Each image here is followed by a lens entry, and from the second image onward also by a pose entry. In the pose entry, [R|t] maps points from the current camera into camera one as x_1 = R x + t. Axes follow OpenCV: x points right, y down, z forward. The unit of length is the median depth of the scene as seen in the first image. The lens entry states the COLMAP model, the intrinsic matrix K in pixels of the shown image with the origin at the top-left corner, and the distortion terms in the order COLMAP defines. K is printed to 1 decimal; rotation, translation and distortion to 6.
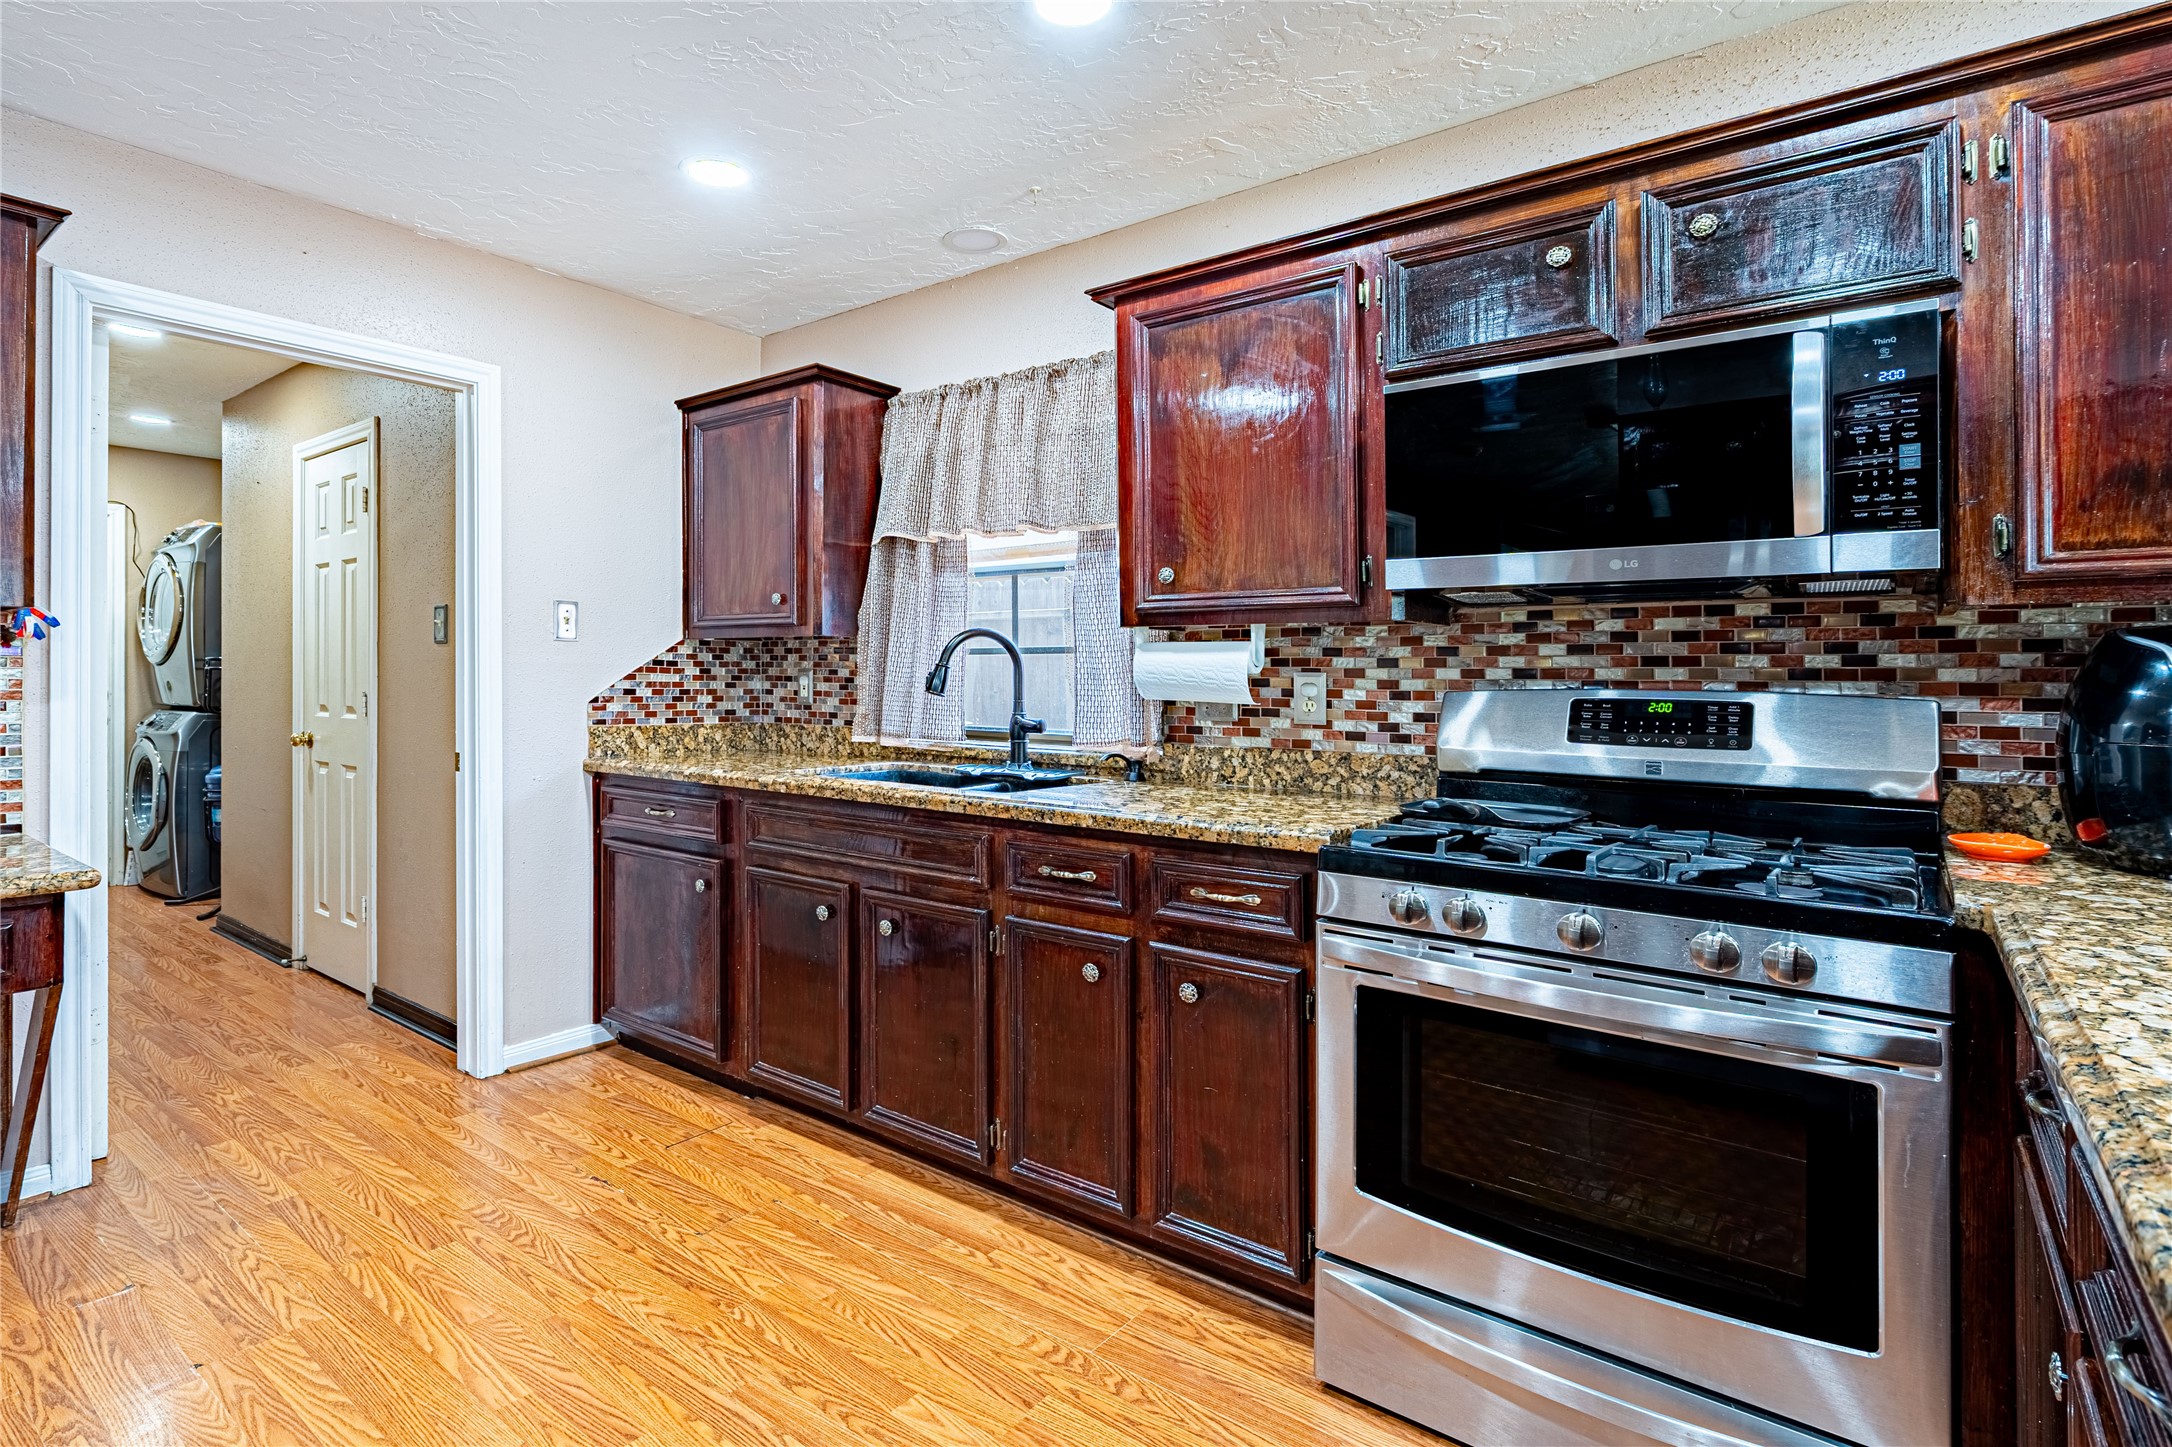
lens RADIAL K [[1110.6, 0, 945.3], [0, 1110.6, 694.6], [0, 0, 1]] dist [-0.002273, 0.000359]
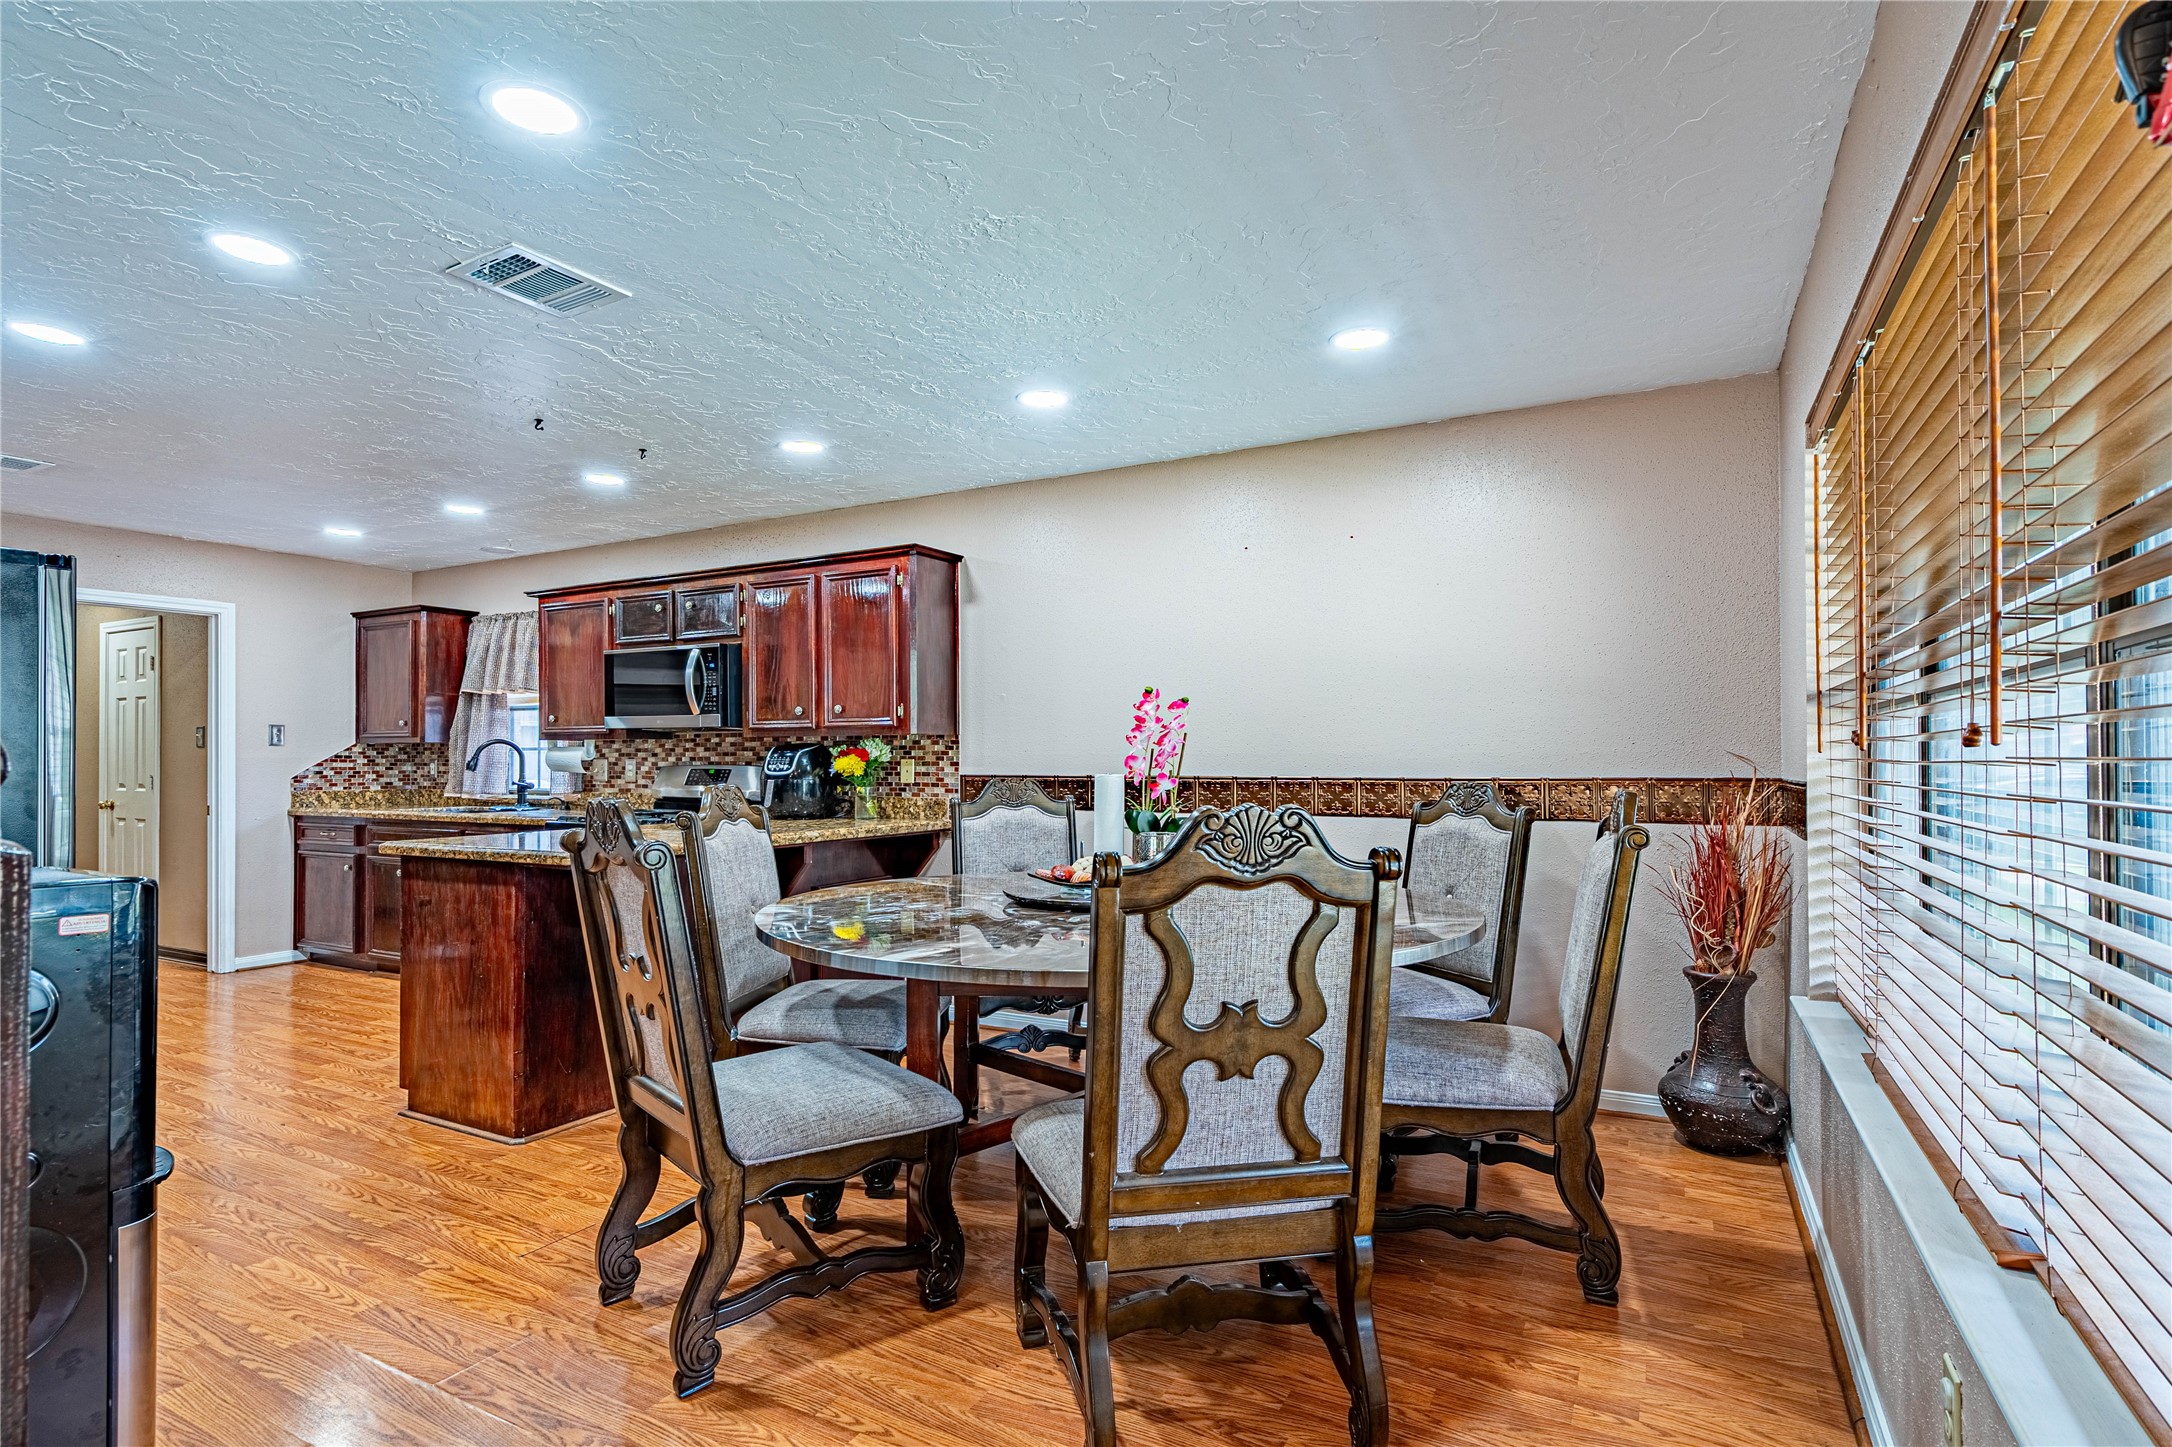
lens RADIAL K [[1038.4, 0, 1037.0], [0, 1038.4, 752.2], [0, 0, 1]] dist [0.001079, 0.000884]
pose [[0.974679, -0.009281, 0.223414, 0.546394], [0.014324, 0.999678, -0.020962, 0.018718], [-0.223147, 0.023632, 0.974498, -1.052891]]
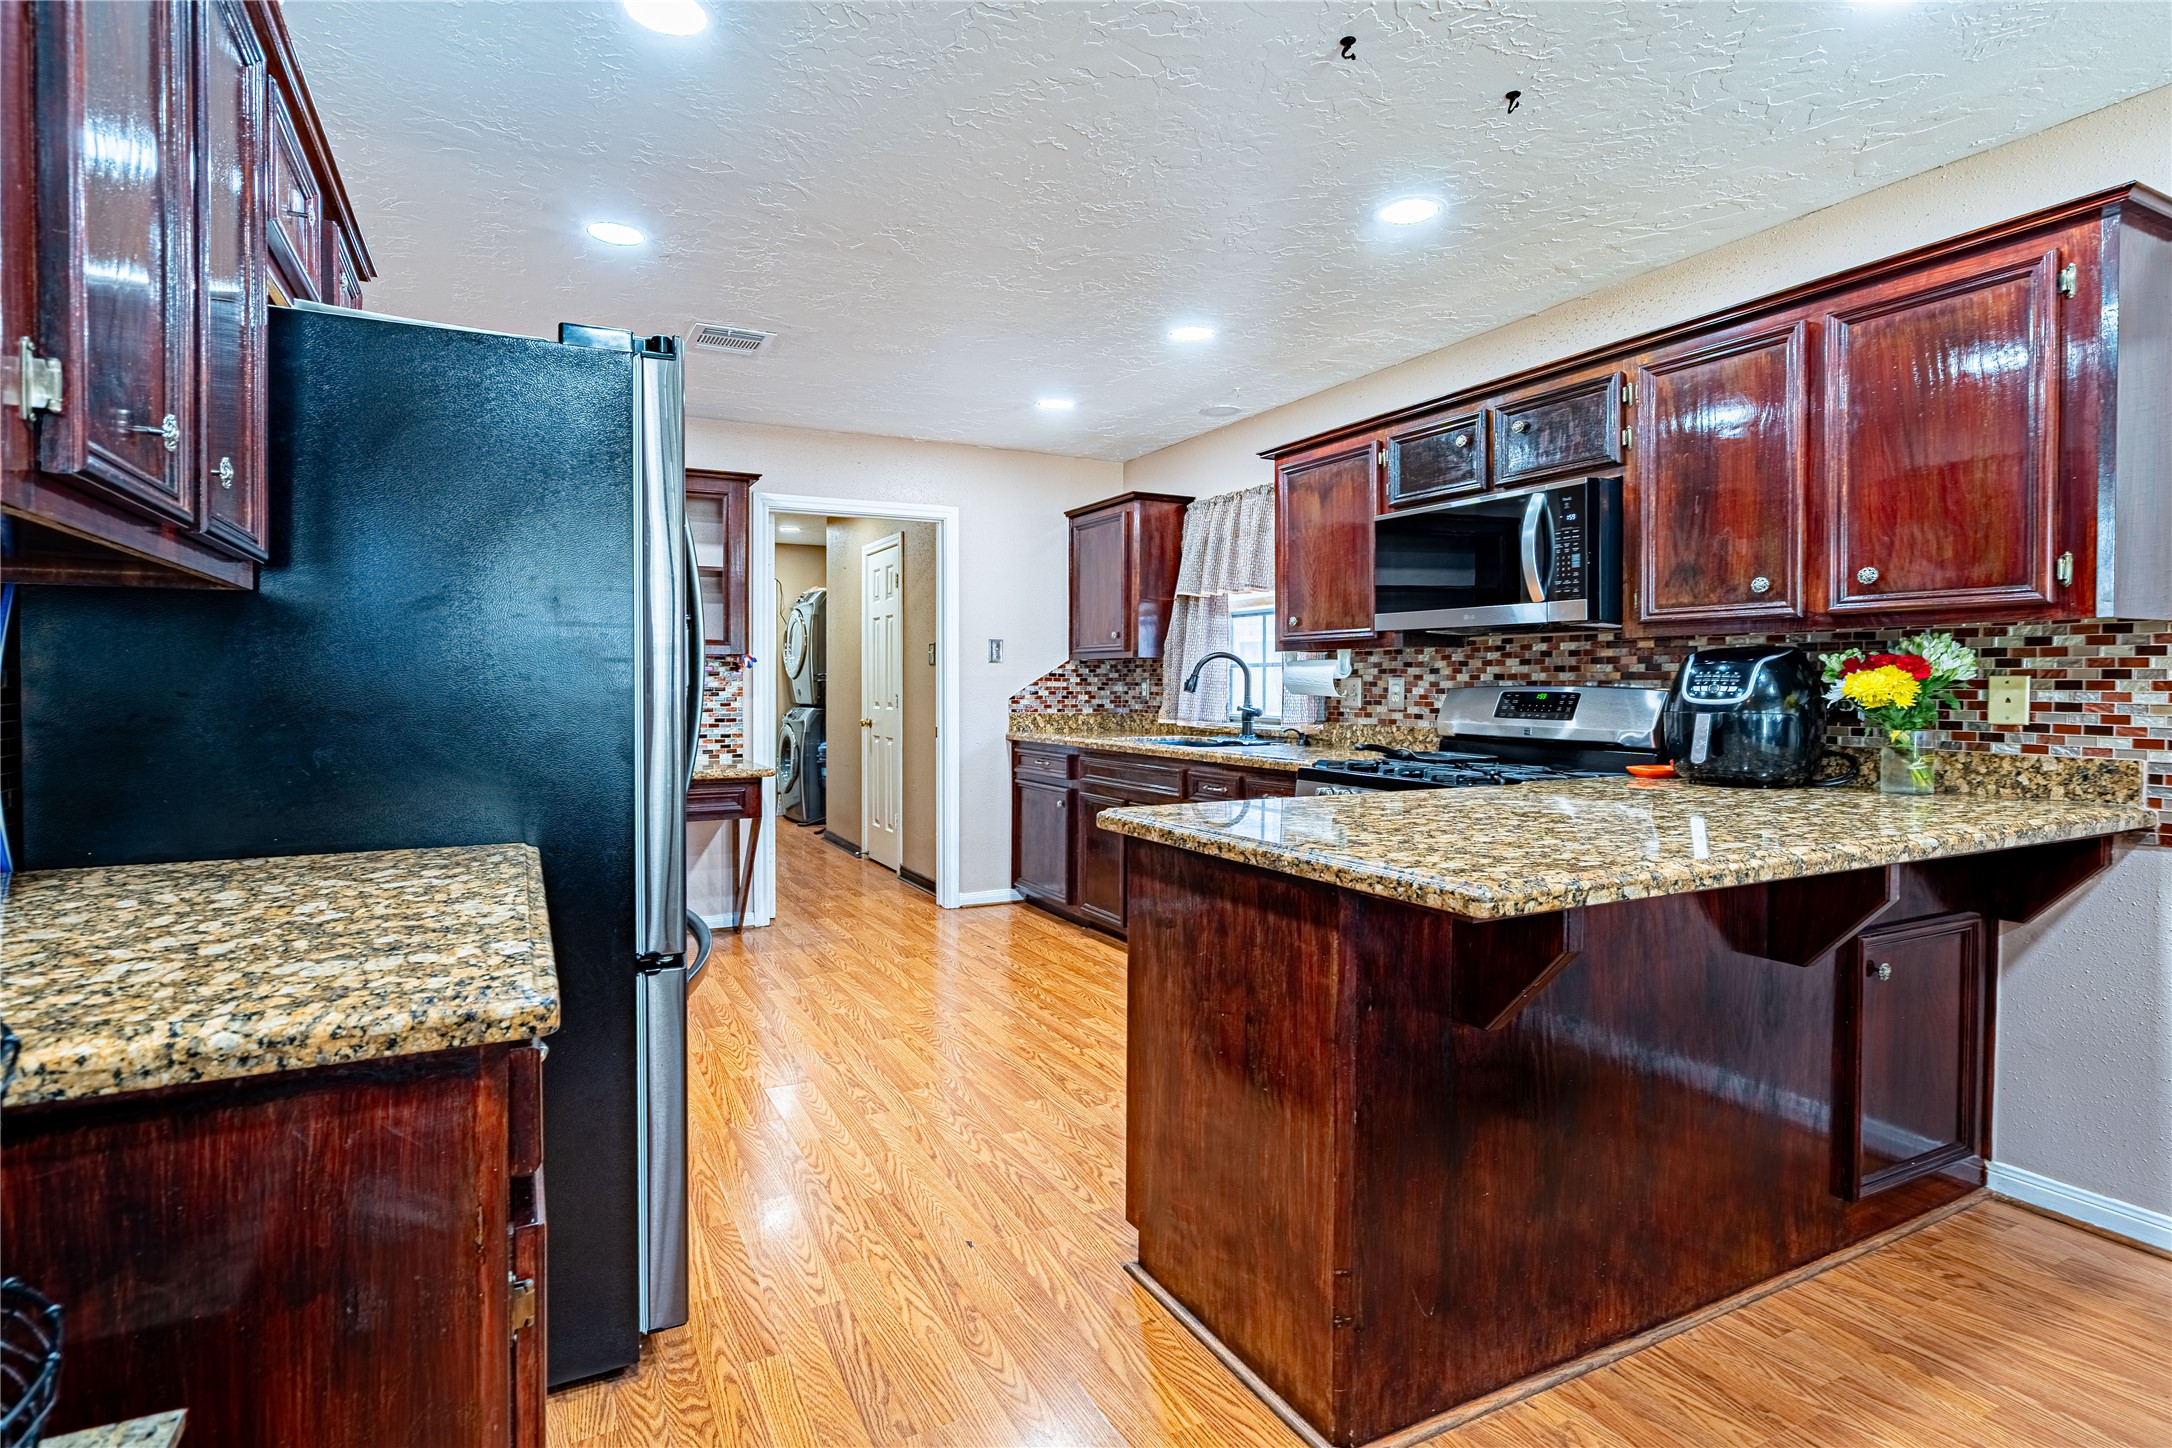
lens RADIAL K [[1052.1, 0, 1044.1], [0, 1052.1, 707.7], [0, 0, 1]] dist [-0.001622, -0.000112]
pose [[0.928214, 0.000786, -0.372046, 0.344324], [0.001414, 0.999983, 0.005641, 0.012010], [0.372044, -0.005762, 0.928197, -0.495398]]
